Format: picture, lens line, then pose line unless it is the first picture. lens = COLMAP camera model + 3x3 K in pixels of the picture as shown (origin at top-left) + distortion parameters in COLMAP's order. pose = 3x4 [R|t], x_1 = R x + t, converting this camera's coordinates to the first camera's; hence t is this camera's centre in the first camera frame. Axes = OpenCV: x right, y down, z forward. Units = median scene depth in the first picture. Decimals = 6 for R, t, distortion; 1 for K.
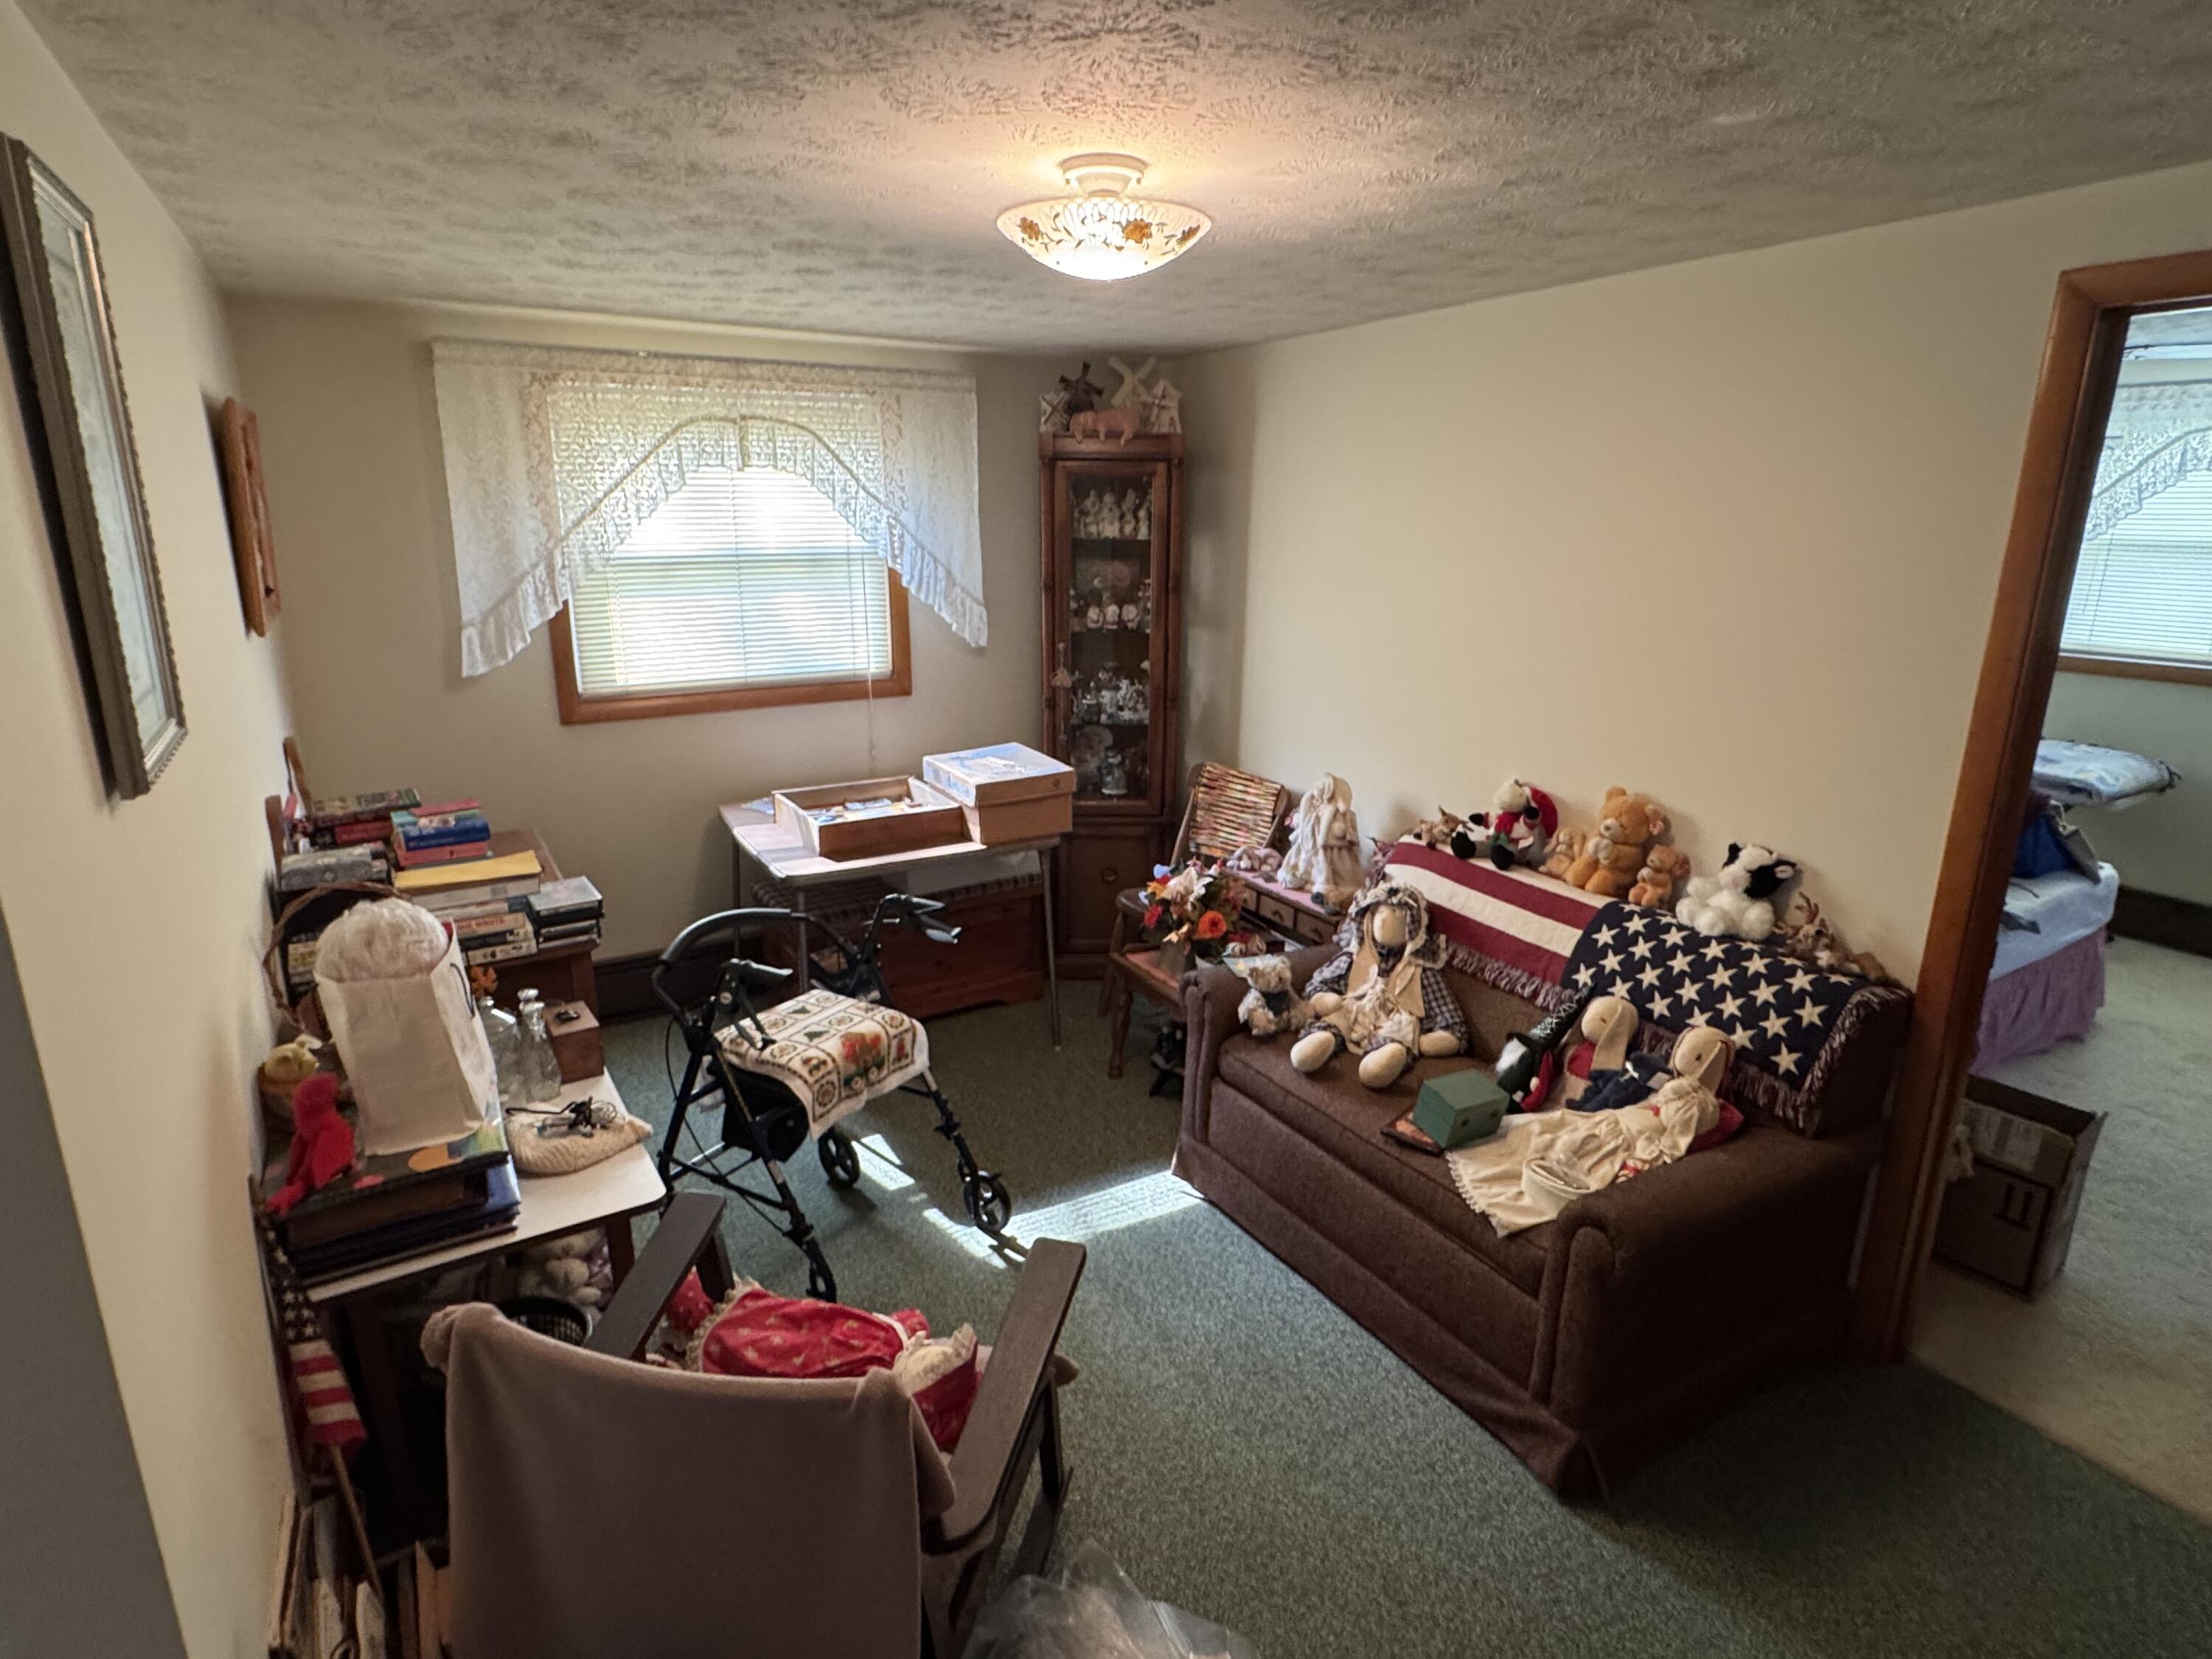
lens RADIAL K [[1181.7, 0, 1107.9], [0, 1181.7, 824.5], [0, 0, 1]] dist [-0.001715, -0.000078]
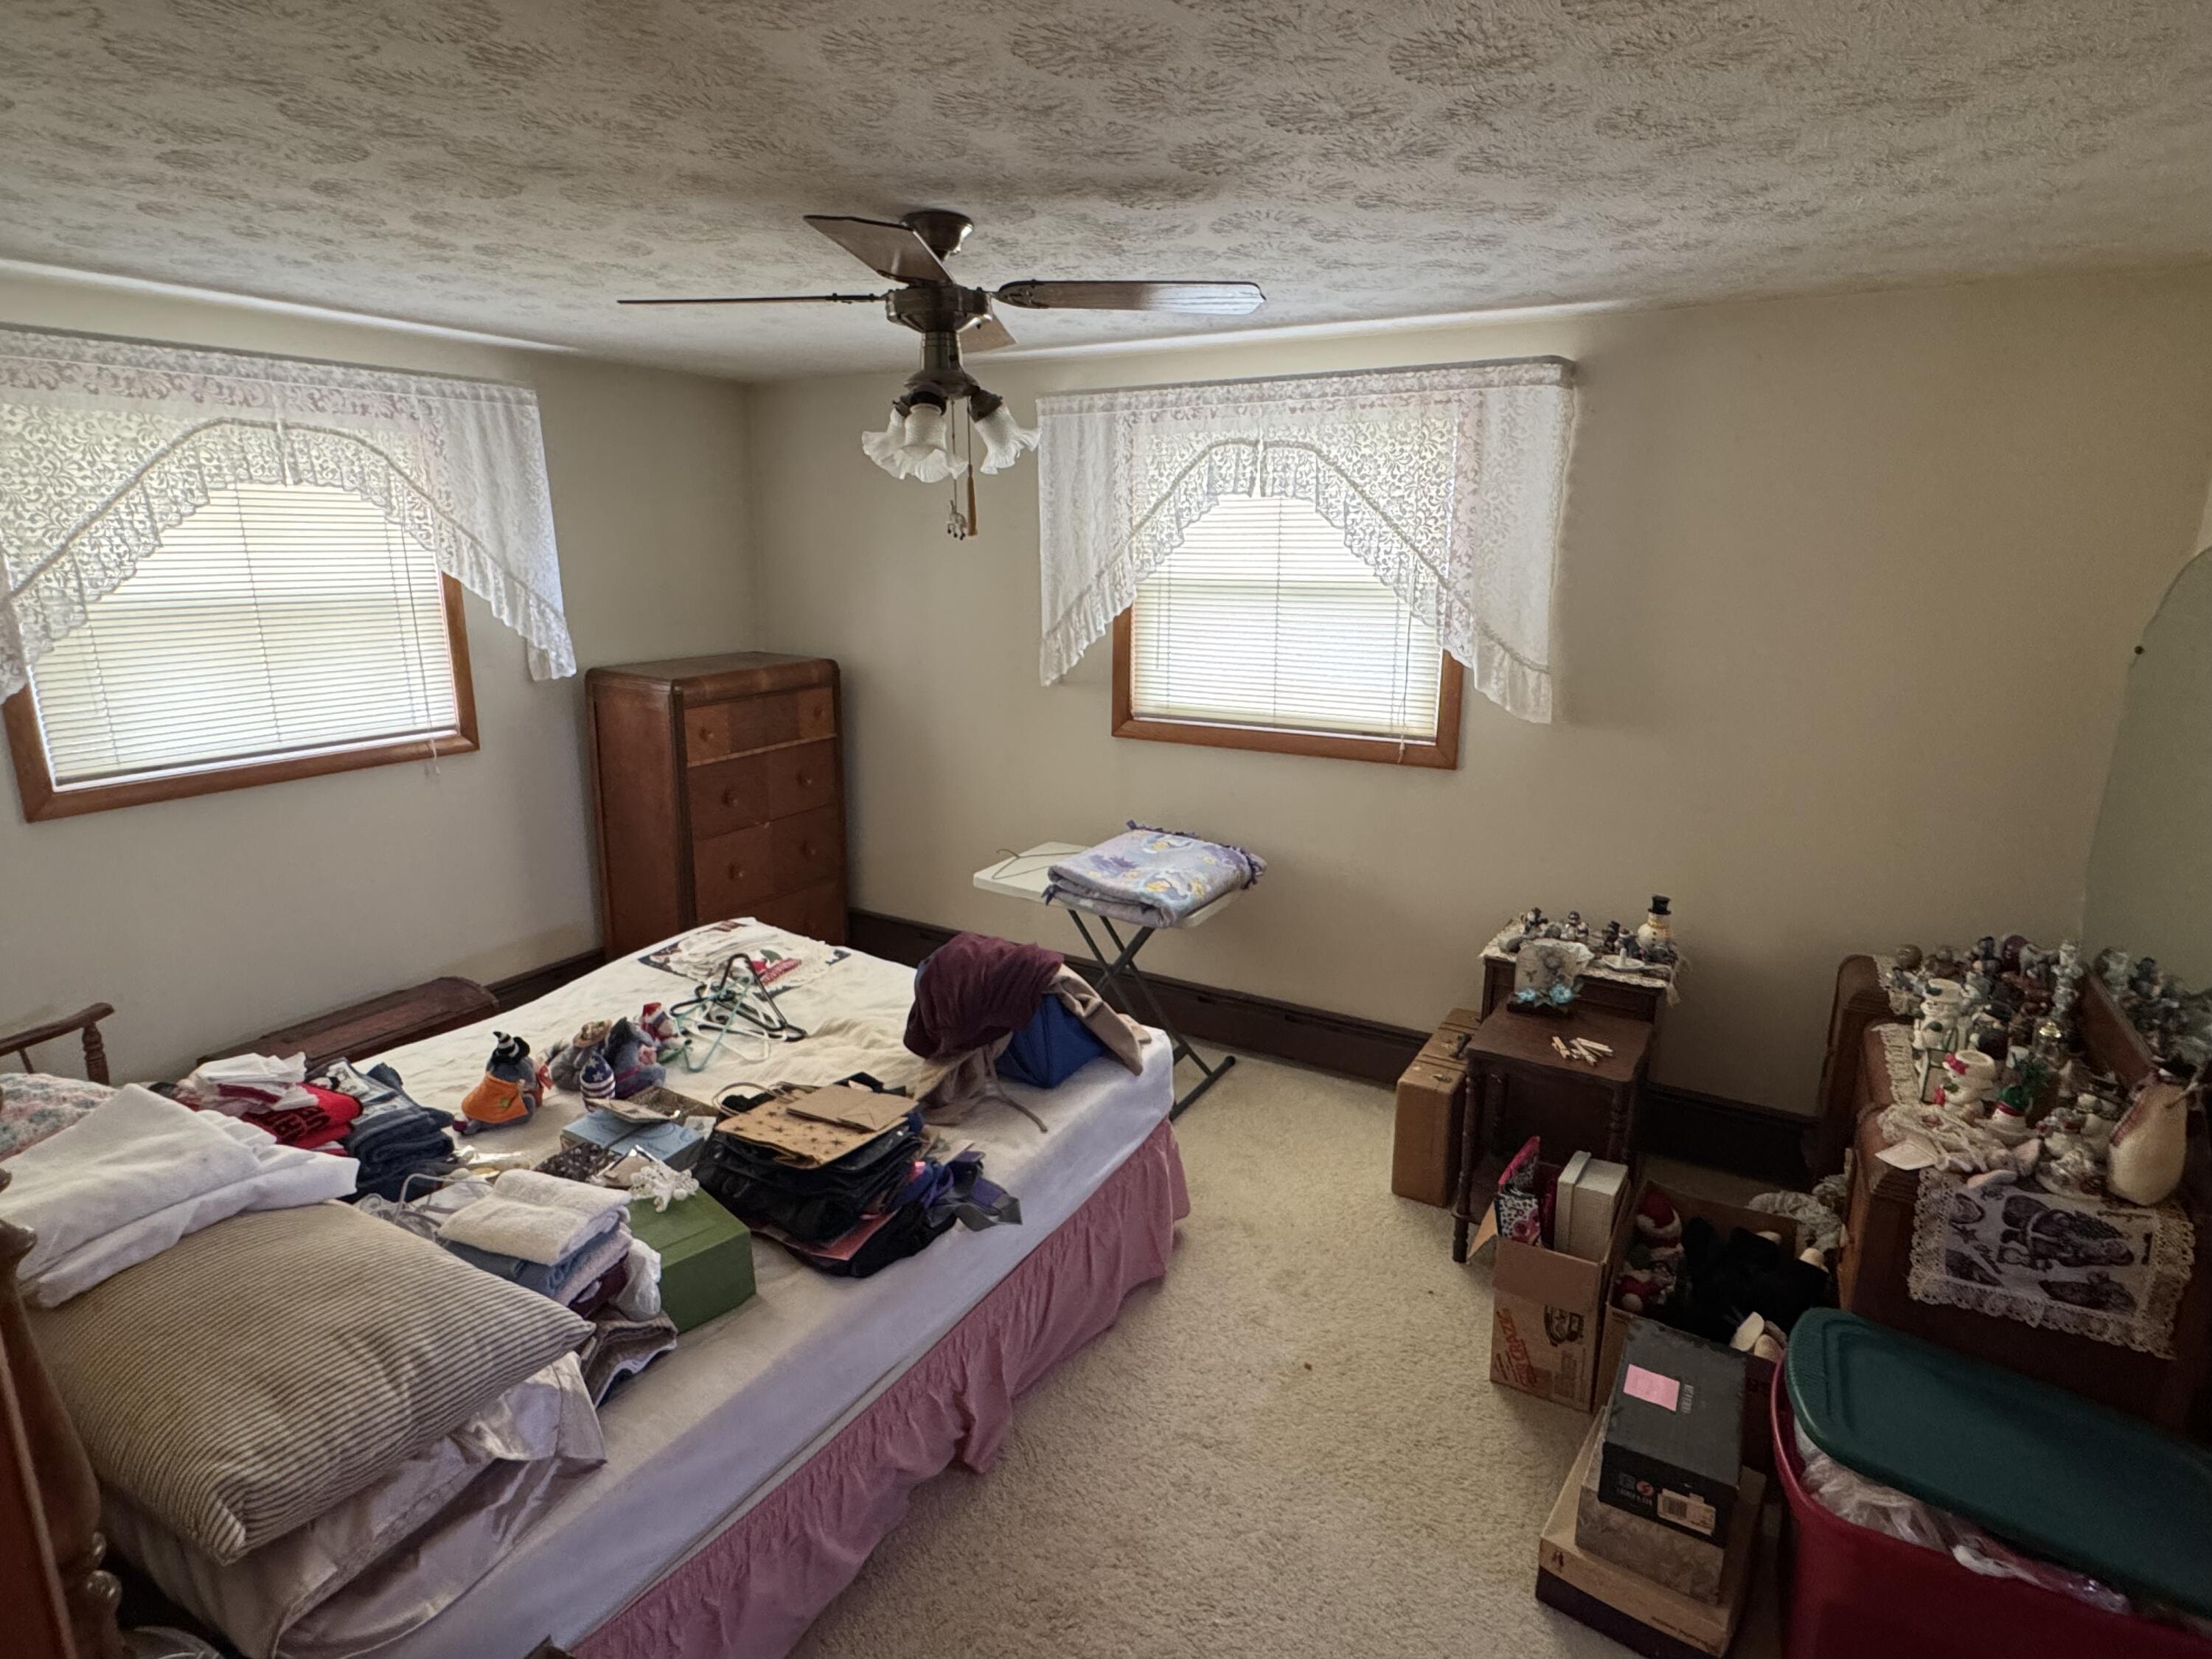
lens RADIAL K [[1181.7, 0, 1102.9], [0, 1181.7, 823.4], [0, 0, 1]] dist [-0.001715, -0.000078]
pose [[0.880012, -0.116059, 0.460552, 0.451403], [0.129822, 0.991536, 0.001807, -0.088209], [-0.456864, 0.058200, 0.887631, 0.333348]]
